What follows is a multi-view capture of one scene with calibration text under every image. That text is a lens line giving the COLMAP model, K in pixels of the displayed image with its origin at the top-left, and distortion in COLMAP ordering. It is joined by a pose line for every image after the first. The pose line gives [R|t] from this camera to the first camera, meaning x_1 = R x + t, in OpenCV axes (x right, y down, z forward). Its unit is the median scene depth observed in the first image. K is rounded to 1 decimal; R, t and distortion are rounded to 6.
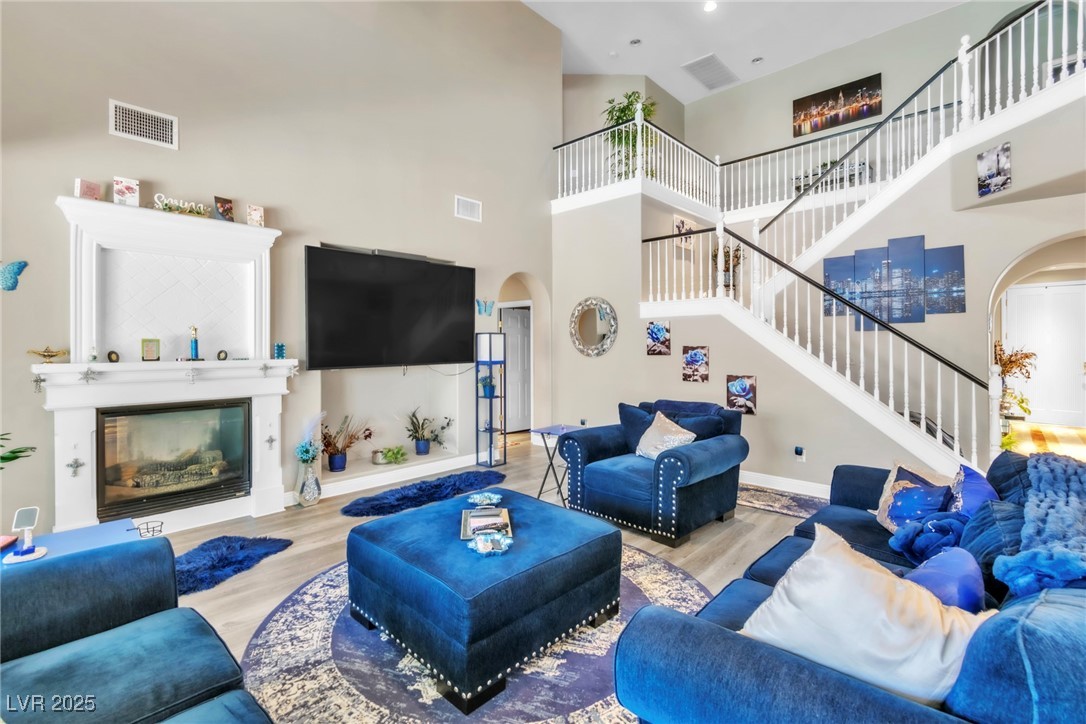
lens RADIAL K [[494.5, 0, 539.6], [0, 494.5, 353.5], [0, 0, 1]] dist [-0.000490, -0.000033]
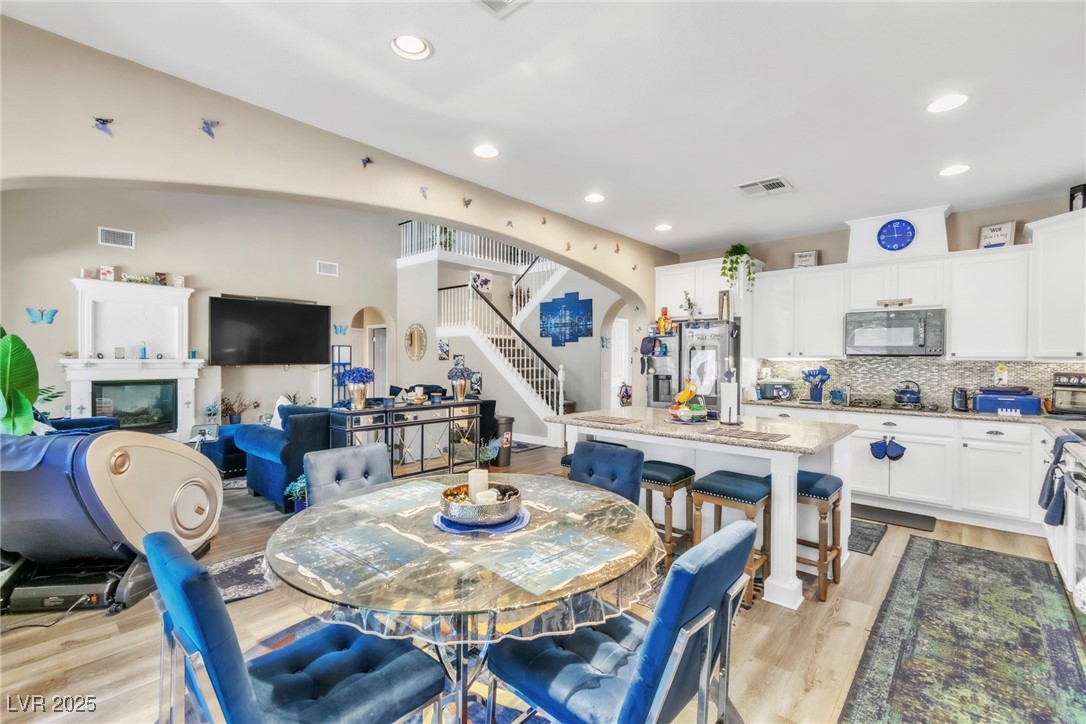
lens RADIAL K [[484.2, 0, 542.7], [0, 484.2, 368.4], [0, 0, 1]] dist [0.004923, -0.000130]
pose [[0.999814, 0.008602, 0.017279, 0.748216], [-0.008721, 0.999939, 0.006827, 0.022709], [-0.017219, -0.006977, 0.999827, -0.835189]]
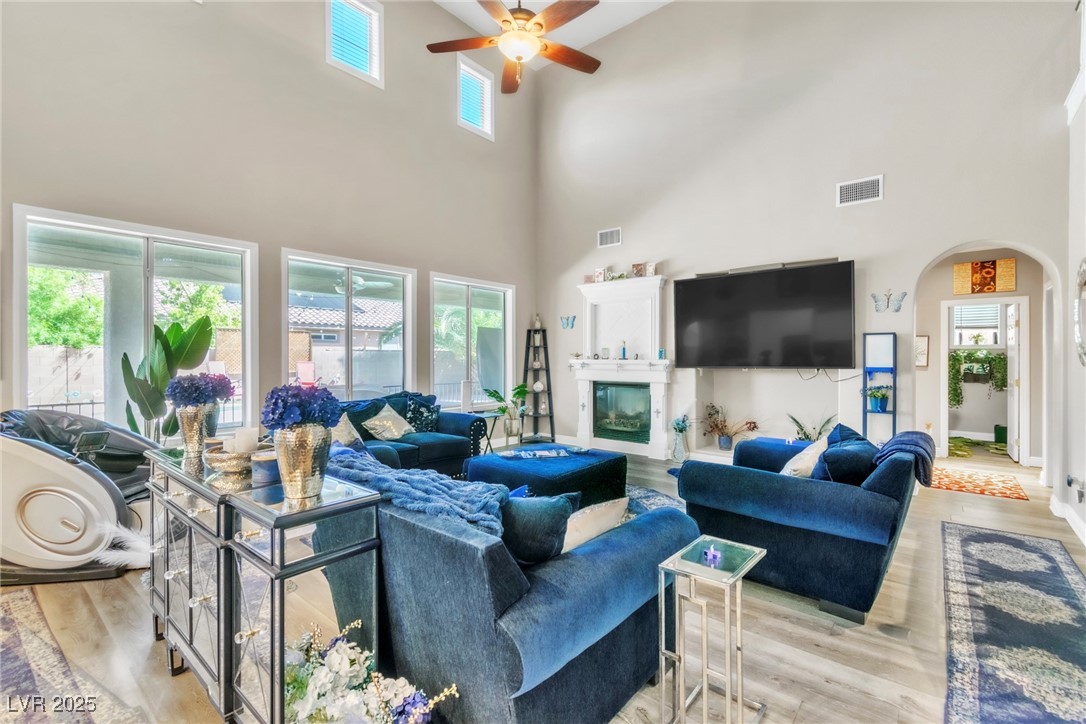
lens RADIAL K [[474.2, 0, 543.0], [0, 474.2, 362.0], [0, 0, 1]] dist [-0.000004, 0.000282]
pose [[0.058345, 0.011489, -0.998230, 0.920345], [-0.015046, 0.999830, 0.010628, 0.009189], [0.998183, 0.014399, 0.058508, 0.553287]]
